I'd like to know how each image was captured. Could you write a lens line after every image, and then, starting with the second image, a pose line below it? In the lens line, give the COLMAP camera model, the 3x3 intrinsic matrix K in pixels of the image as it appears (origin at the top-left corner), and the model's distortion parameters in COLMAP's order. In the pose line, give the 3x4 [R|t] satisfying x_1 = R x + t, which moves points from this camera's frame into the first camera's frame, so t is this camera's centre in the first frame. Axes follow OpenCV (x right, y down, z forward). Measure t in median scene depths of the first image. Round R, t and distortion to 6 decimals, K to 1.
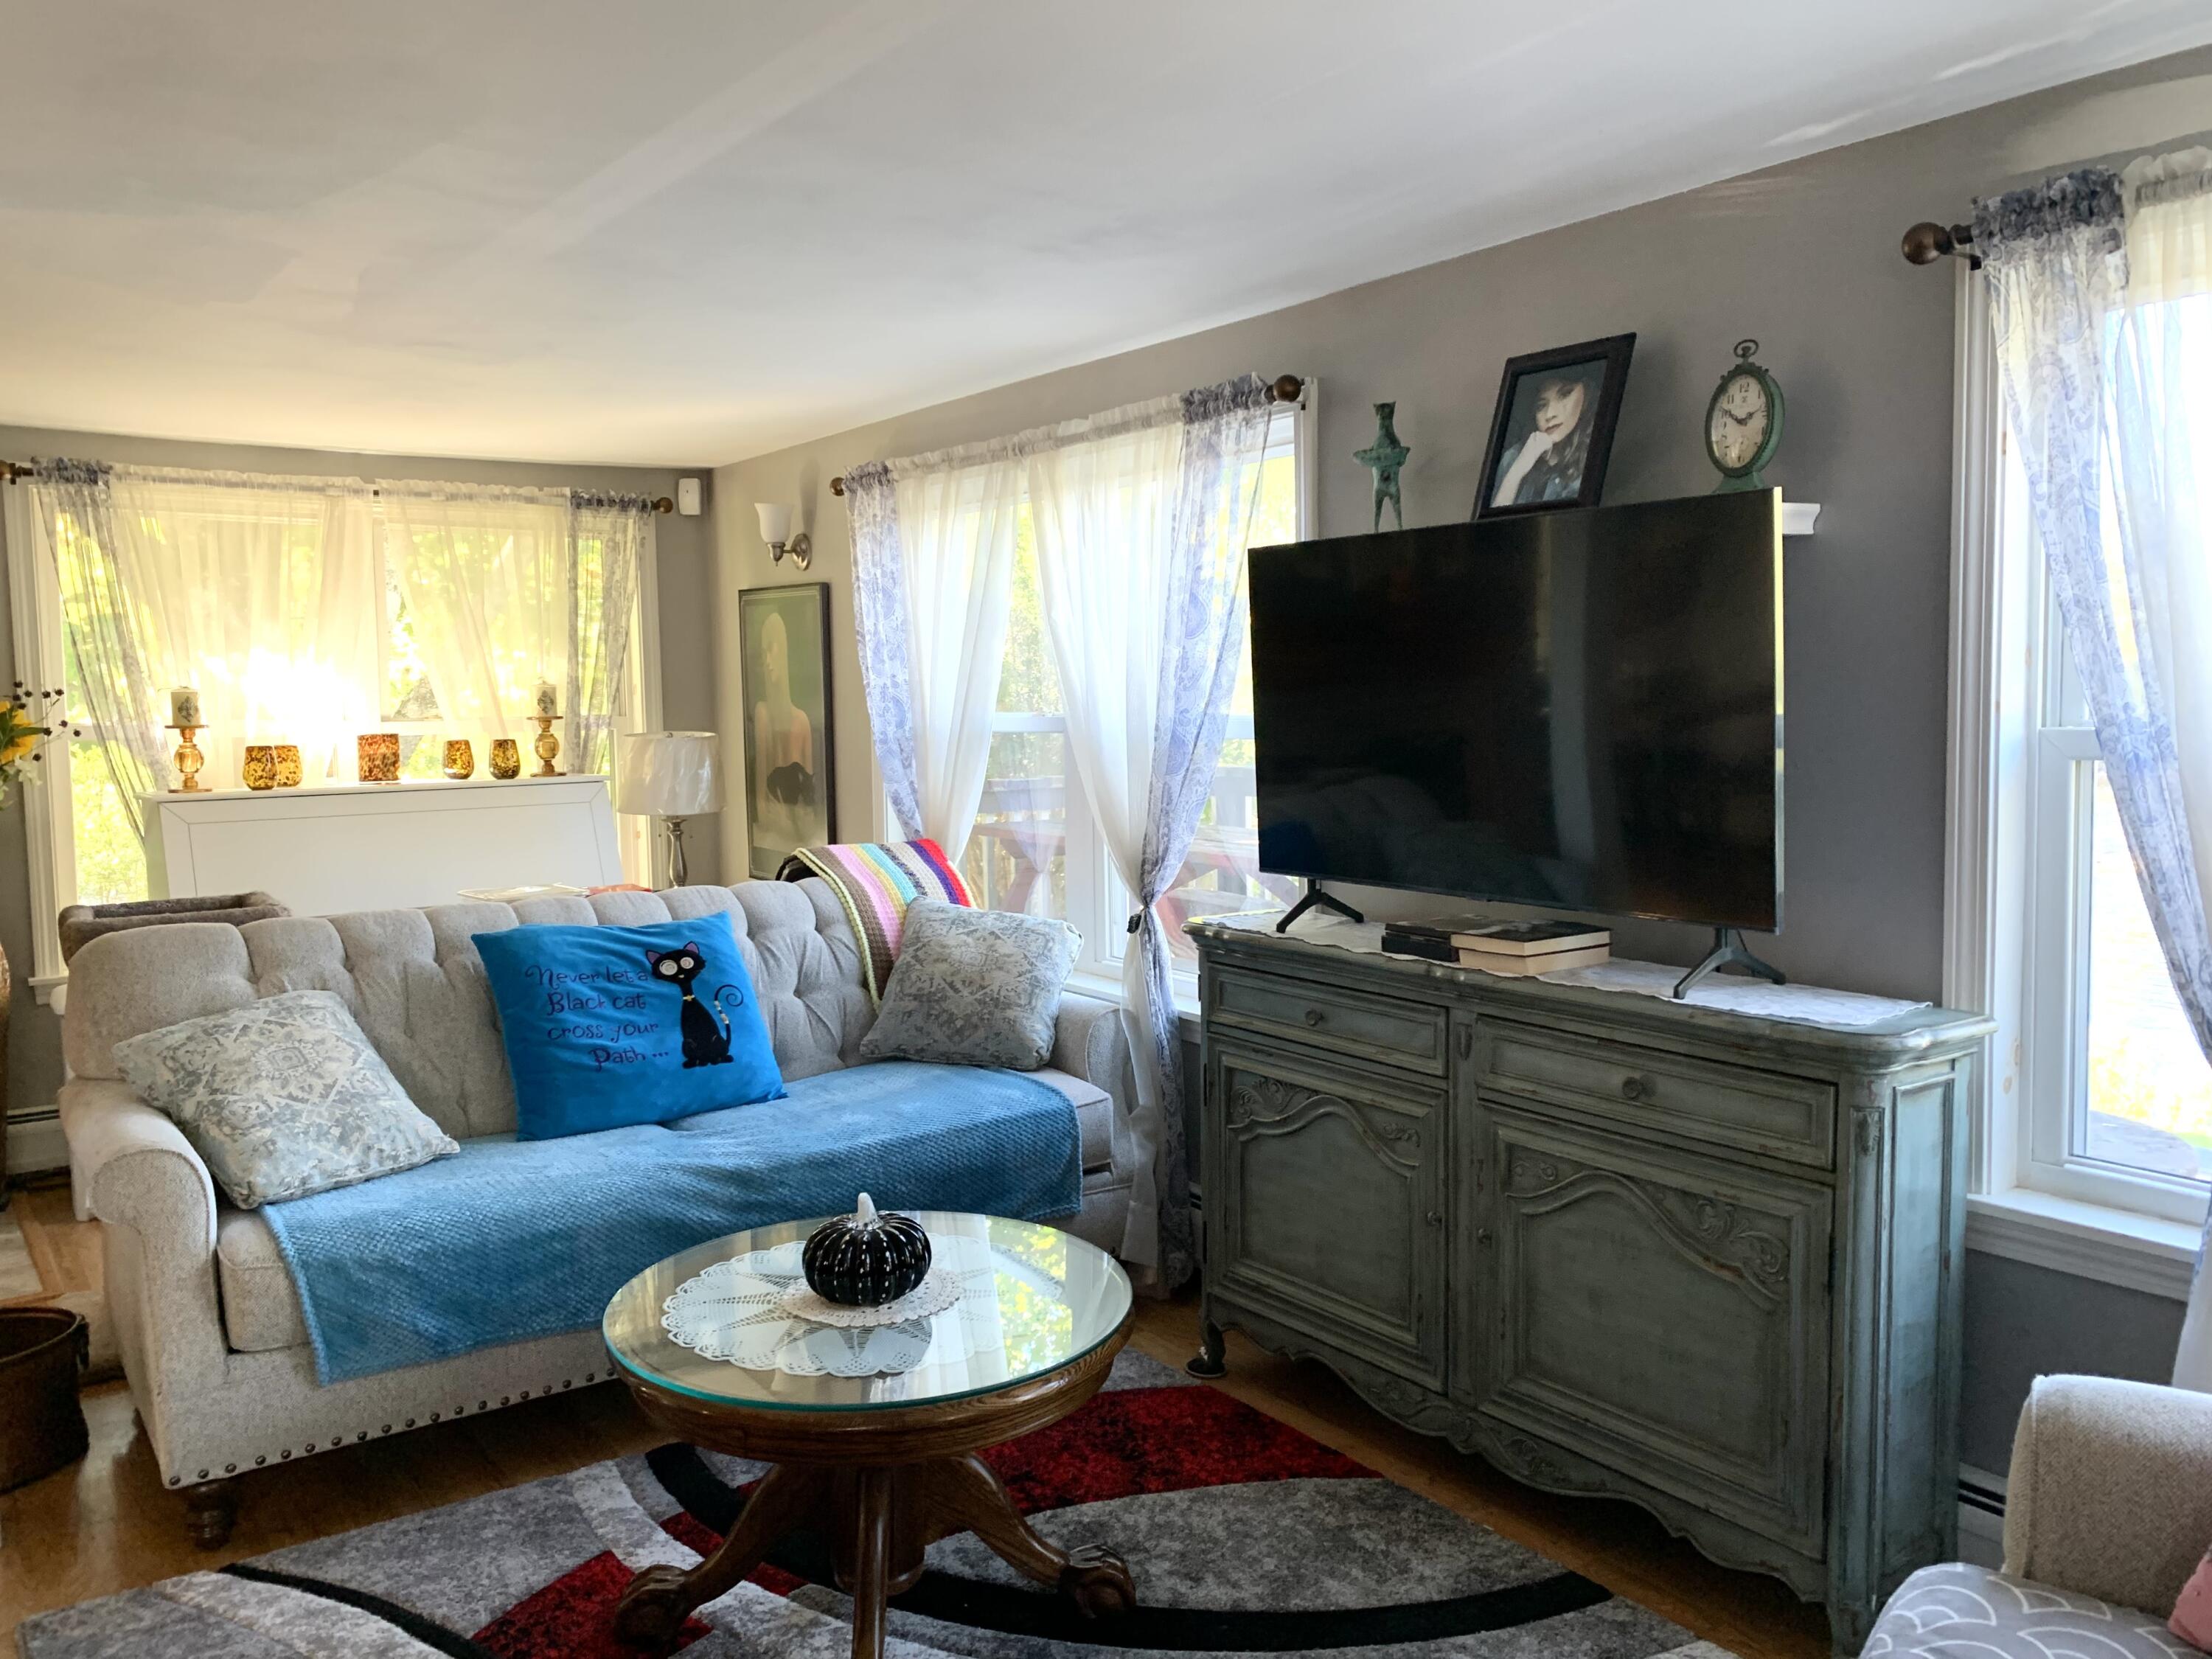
lens RADIAL K [[1670.0, 0, 1103.8], [0, 1670.0, 798.4], [0, 0, 1]] dist [-0.001606, -0.007376]
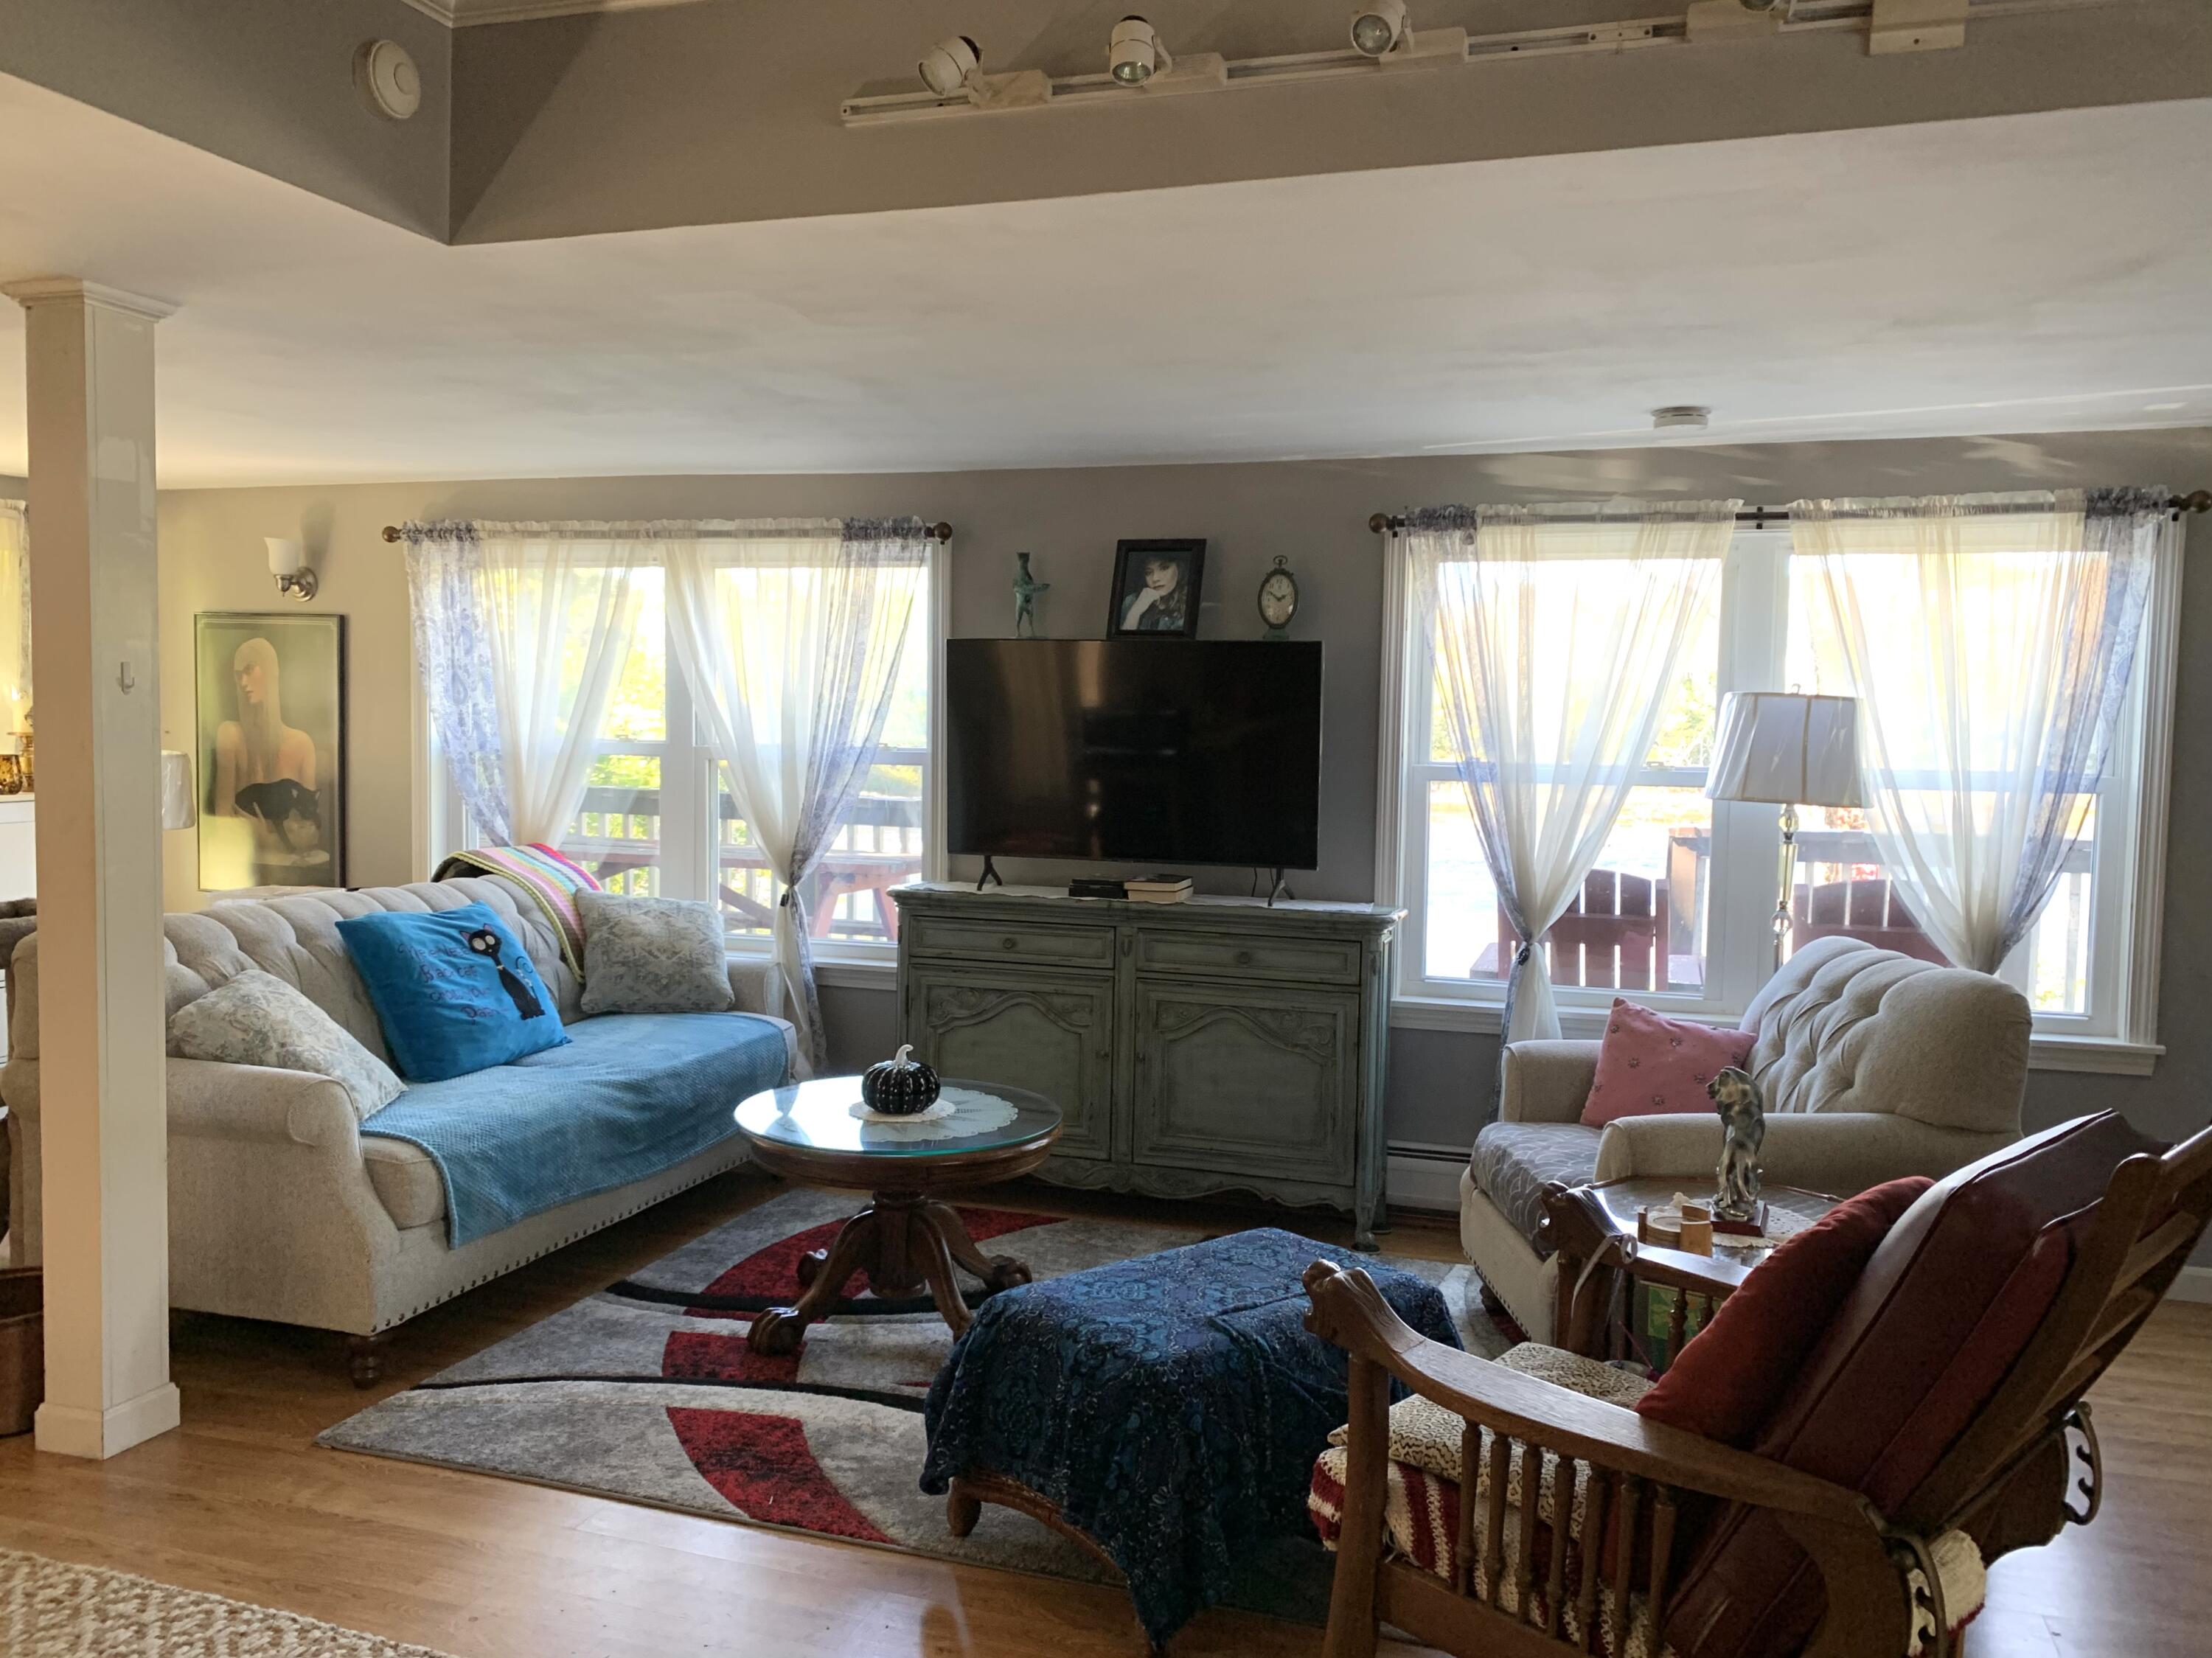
lens RADIAL K [[1700.9, 0, 1106.0], [0, 1700.9, 829.0], [0, 0, 1]] dist [0.122693, -0.298686]
pose [[0.805616, -0.008927, 0.592371, -0.789222], [0.008759, 0.999957, 0.003158, 0.020171], [-0.592373, 0.002645, 0.805659, -0.366626]]
